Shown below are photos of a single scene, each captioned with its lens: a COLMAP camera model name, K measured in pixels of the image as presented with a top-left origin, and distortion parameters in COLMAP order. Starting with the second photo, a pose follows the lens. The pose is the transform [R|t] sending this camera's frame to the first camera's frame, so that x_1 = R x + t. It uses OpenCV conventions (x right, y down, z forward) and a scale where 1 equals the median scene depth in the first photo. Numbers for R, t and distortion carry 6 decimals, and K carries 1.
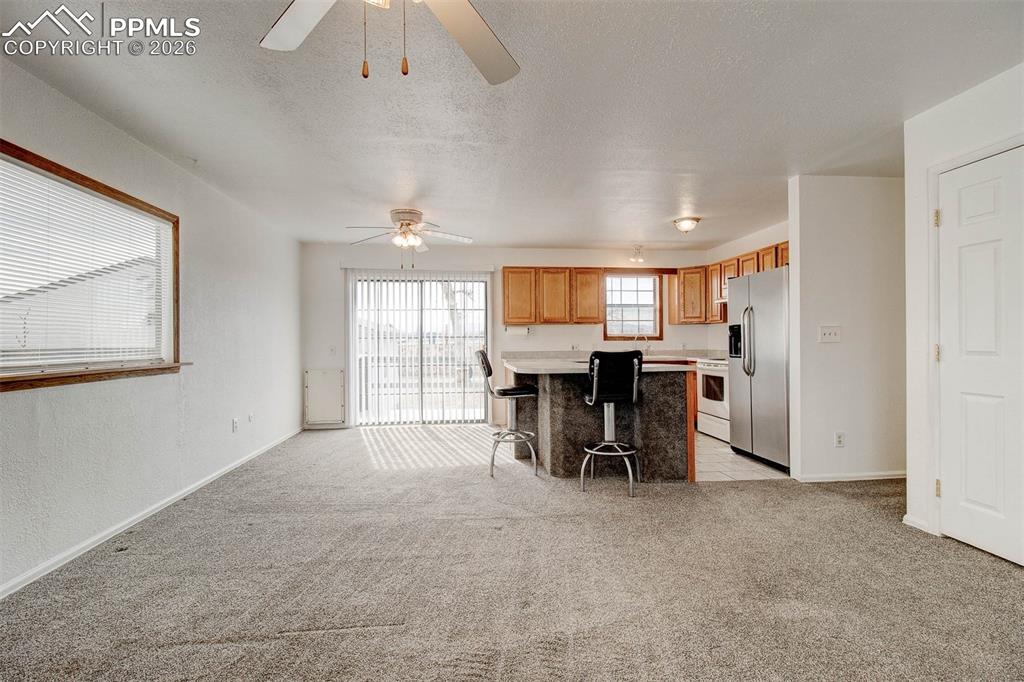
lens RADIAL K [[473.5, 0, 522.2], [0, 473.5, 340.4], [0, 0, 1]] dist [0.013524, -0.007936]
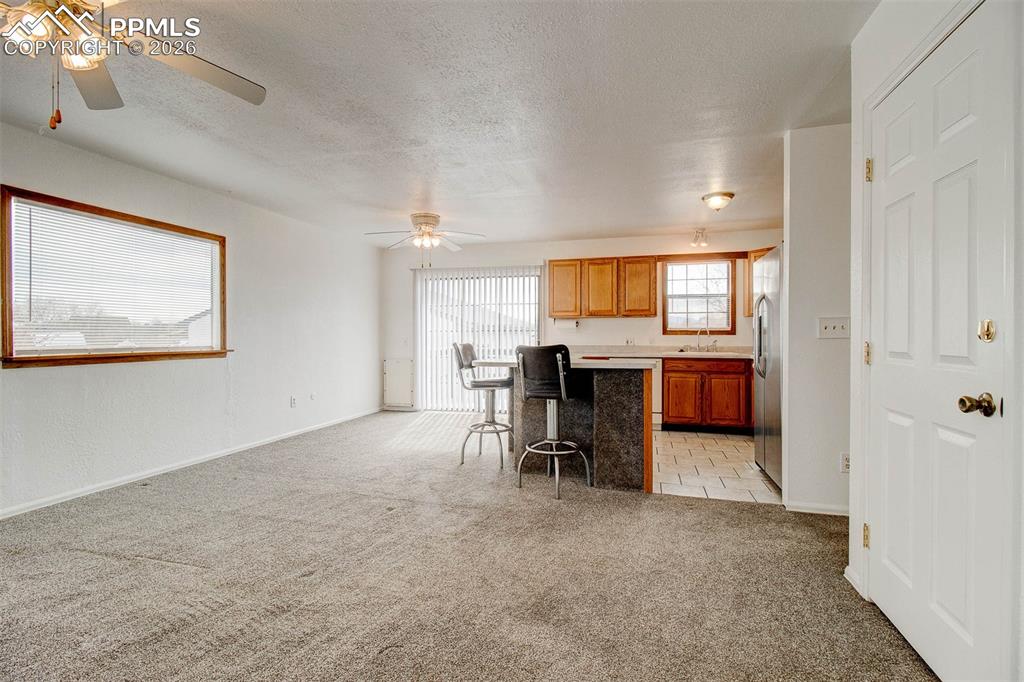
lens RADIAL K [[473.5, 0, 526.9], [0, 473.5, 338.9], [0, 0, 1]] dist [0.013524, -0.007936]
pose [[0.931623, 0.008742, -0.363322, 0.459968], [-0.004961, 0.999923, 0.011338, -0.001316], [0.363393, -0.008760, 0.931595, 0.085352]]
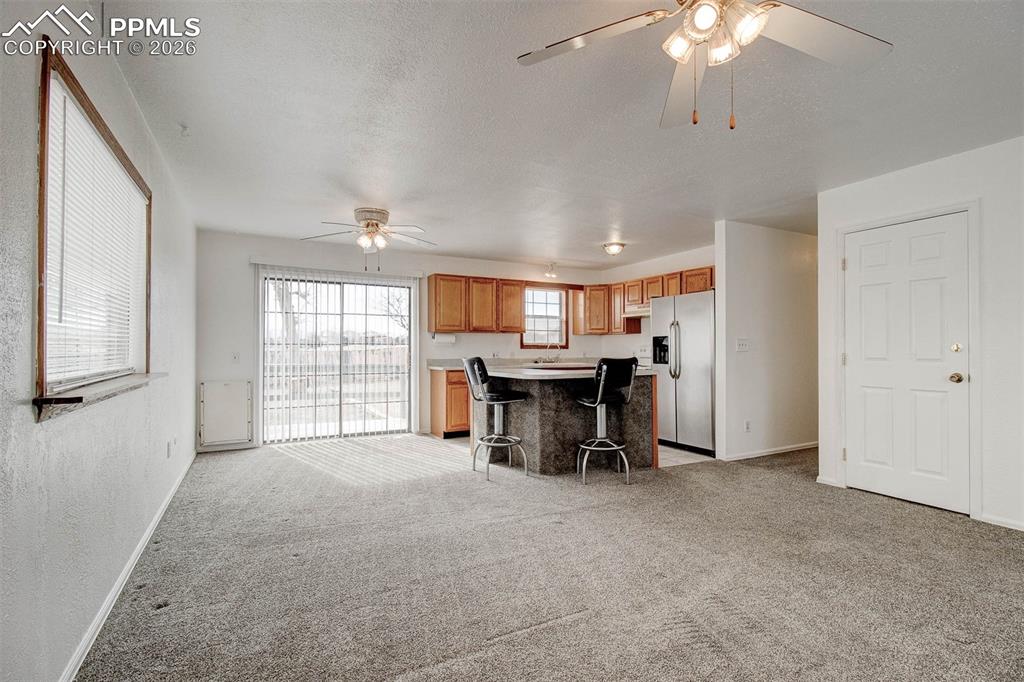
lens RADIAL K [[473.5, 0, 517.1], [0, 473.5, 342.6], [0, 0, 1]] dist [0.013524, -0.007936]
pose [[0.930606, 0.011761, 0.365833, -0.395539], [-0.006892, 0.999869, -0.014611, 0.003573], [-0.365957, 0.011076, 0.930566, 0.022605]]
